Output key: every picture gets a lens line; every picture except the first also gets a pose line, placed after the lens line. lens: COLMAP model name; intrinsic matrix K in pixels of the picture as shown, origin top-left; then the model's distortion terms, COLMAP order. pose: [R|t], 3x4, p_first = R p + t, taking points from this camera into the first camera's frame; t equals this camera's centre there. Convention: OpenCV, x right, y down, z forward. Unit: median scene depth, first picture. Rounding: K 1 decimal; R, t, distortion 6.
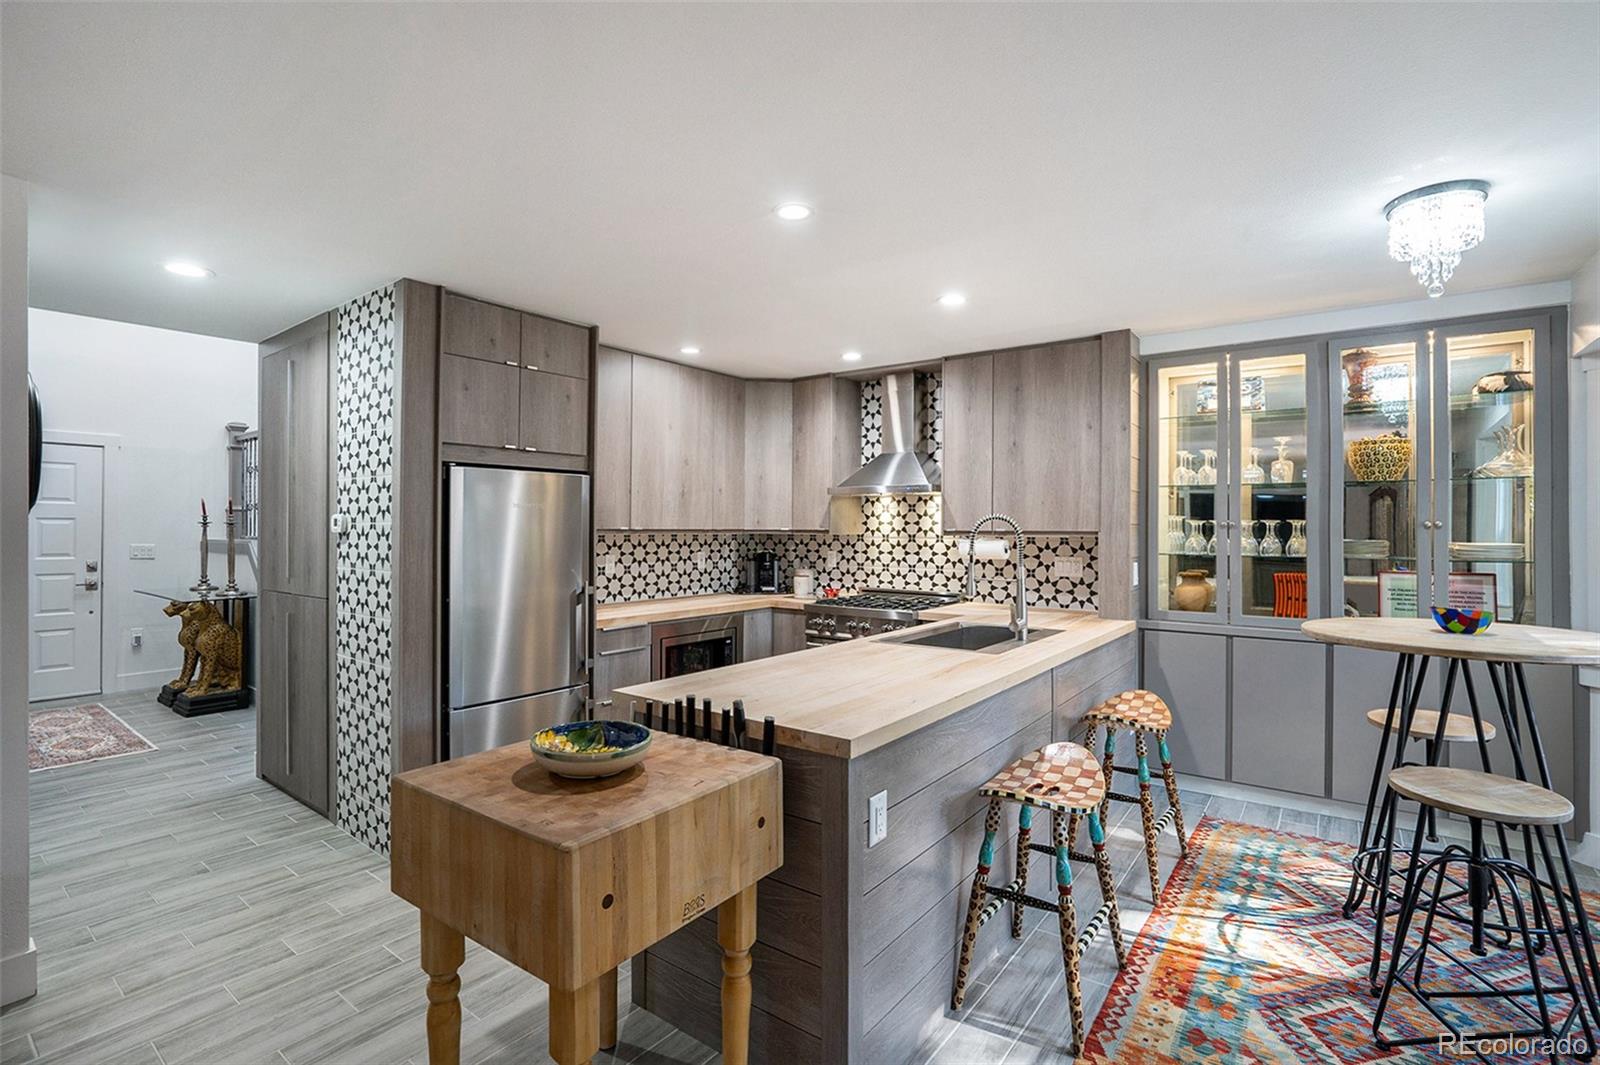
lens RADIAL K [[748.2, 0, 799.8], [0, 748.2, 536.7], [0, 0, 1]] dist [-0.038089, 0.018987]
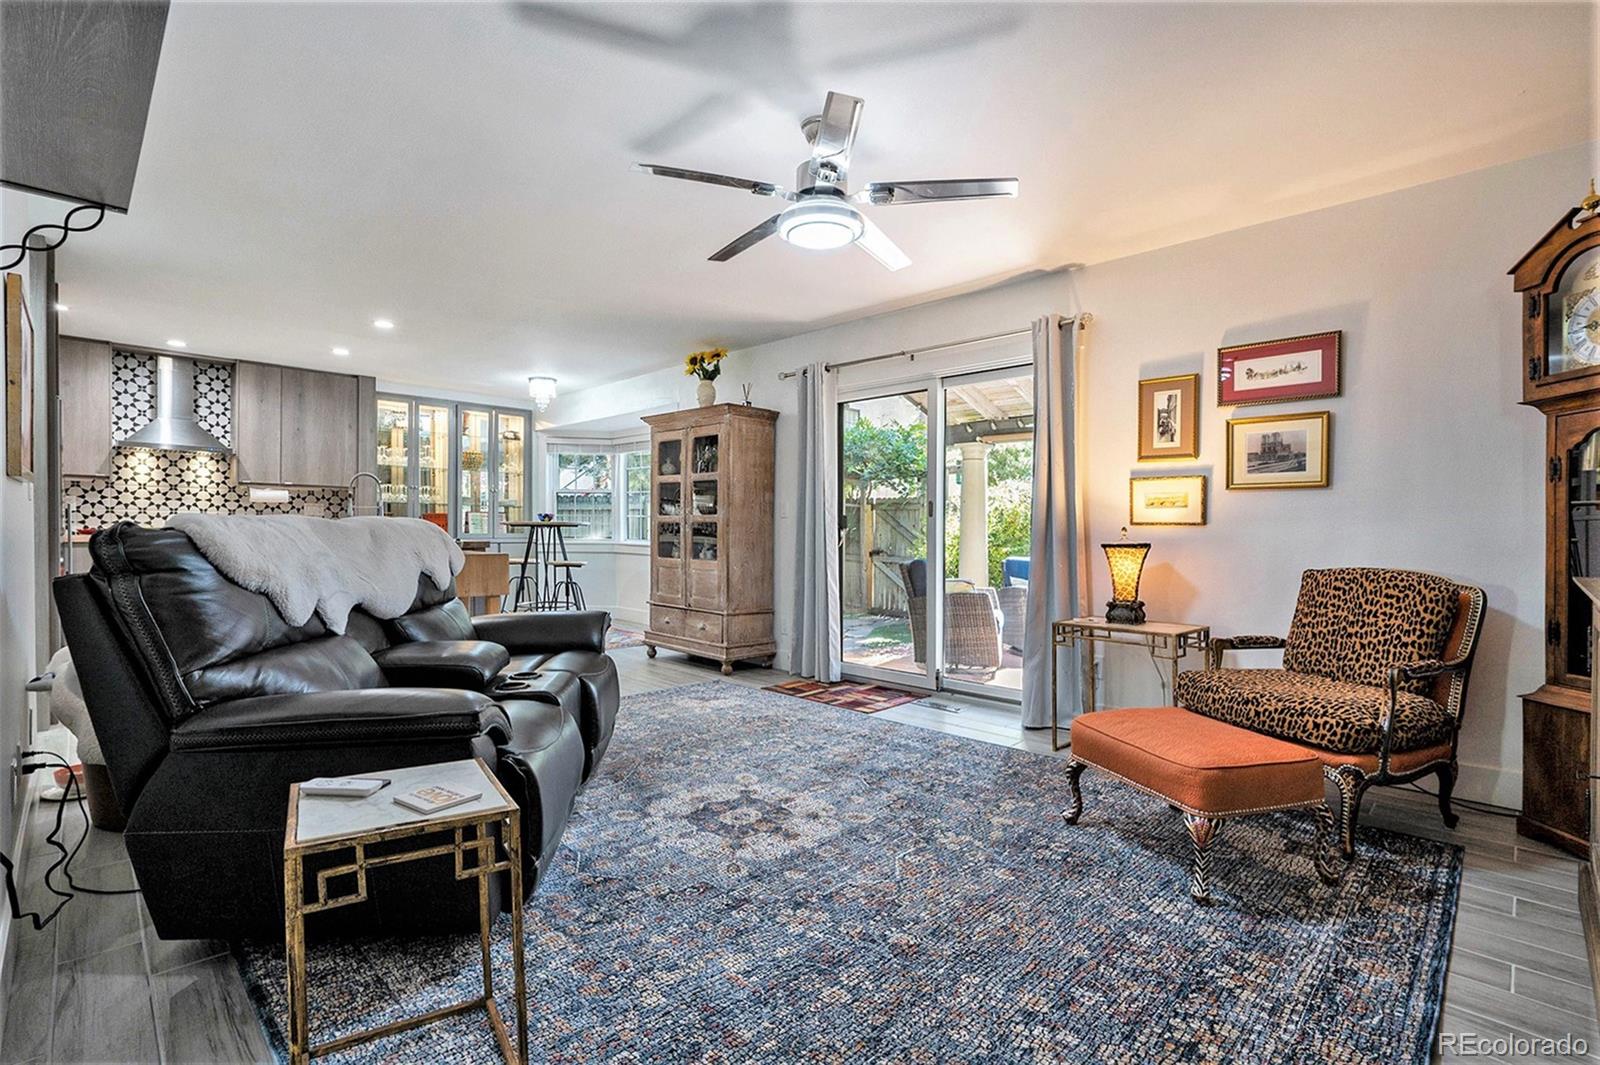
lens RADIAL K [[748.2, 0, 799.8], [0, 748.2, 536.7], [0, 0, 1]] dist [-0.038089, 0.018987]
pose [[0.145637, -0.007332, 0.989311, -1.039034], [0.002892, 0.999971, 0.006985, 0.089714], [-0.989334, 0.001844, 0.145654, -0.258600]]
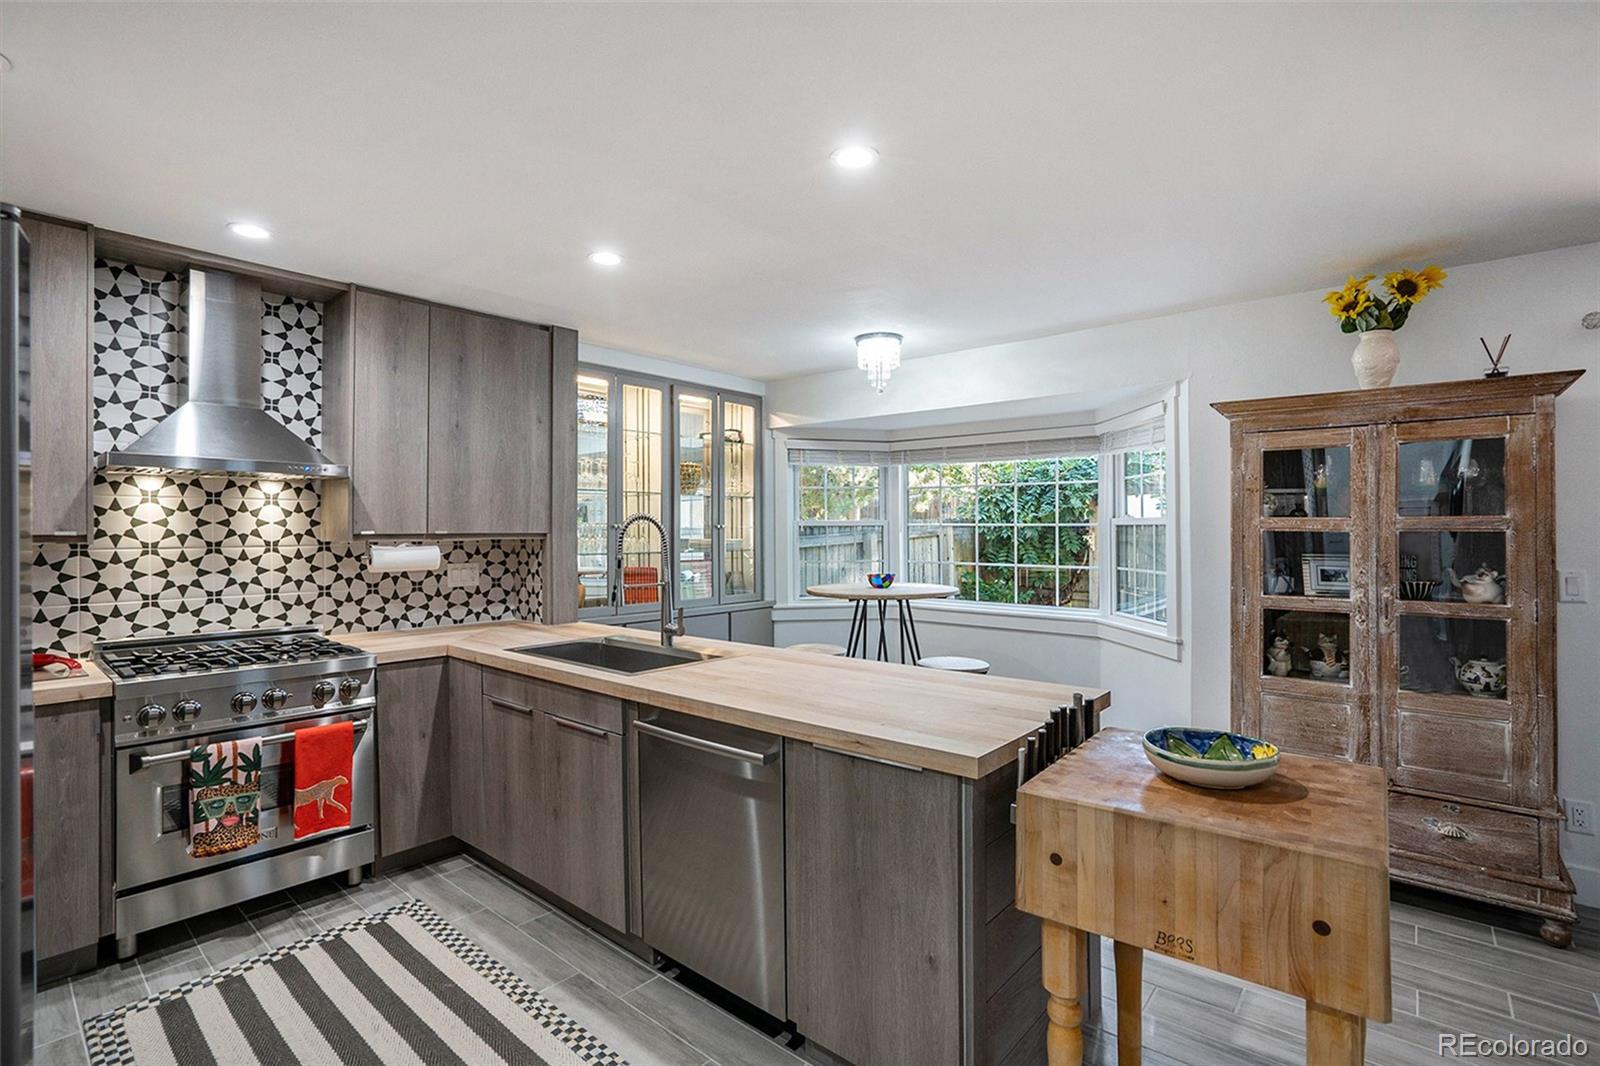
lens RADIAL K [[753.2, 0, 802.3], [0, 753.2, 524.4], [0, 0, 1]] dist [-0.052580, 0.026851]
pose [[0.063967, 0.006624, 0.997930, -0.467508], [0.016554, 0.999833, -0.007698, -0.004747], [-0.997815, 0.017012, 0.063847, 0.541151]]
